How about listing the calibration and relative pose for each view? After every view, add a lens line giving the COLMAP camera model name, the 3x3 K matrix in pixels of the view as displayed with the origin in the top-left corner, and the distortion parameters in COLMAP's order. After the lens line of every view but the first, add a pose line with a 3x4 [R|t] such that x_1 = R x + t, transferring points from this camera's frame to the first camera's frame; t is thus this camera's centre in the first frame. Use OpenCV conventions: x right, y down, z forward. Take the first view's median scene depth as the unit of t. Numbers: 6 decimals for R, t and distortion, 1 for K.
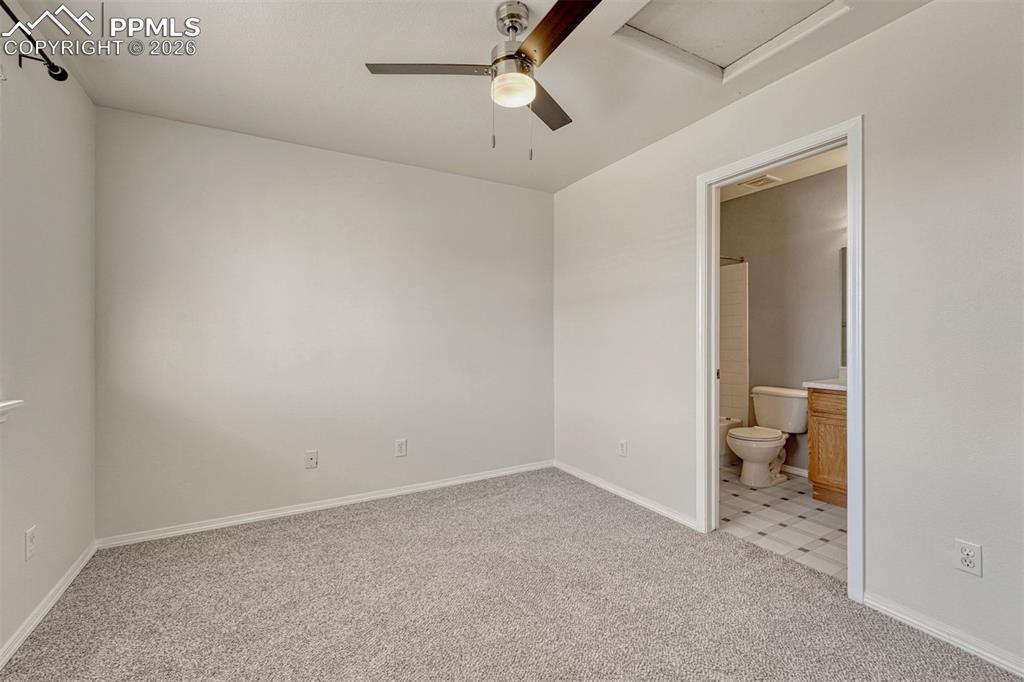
lens RADIAL K [[431.3, 0, 508.0], [0, 431.3, 339.2], [0, 0, 1]] dist [-0.009696, 0.000632]
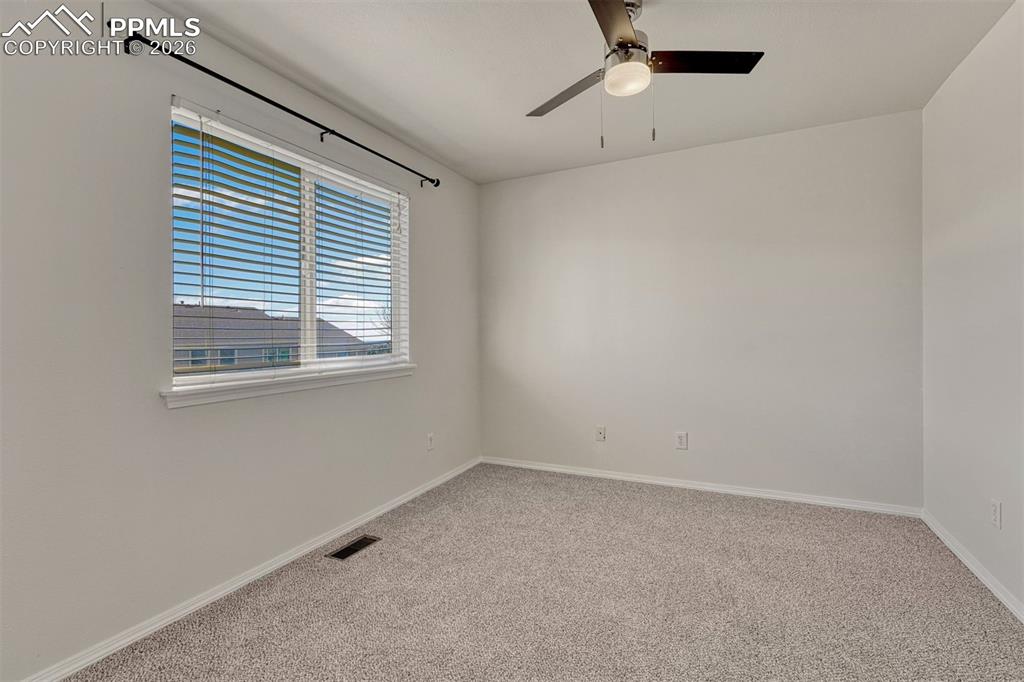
lens RADIAL K [[450.6, 0, 506.2], [0, 450.6, 339.6], [0, 0, 1]] dist [-0.003762, 0.000233]
pose [[0.572124, 0.012351, -0.820074, 0.447472], [0.006539, 0.999786, 0.019619, -0.001497], [0.820141, -0.016587, 0.571921, 0.106793]]
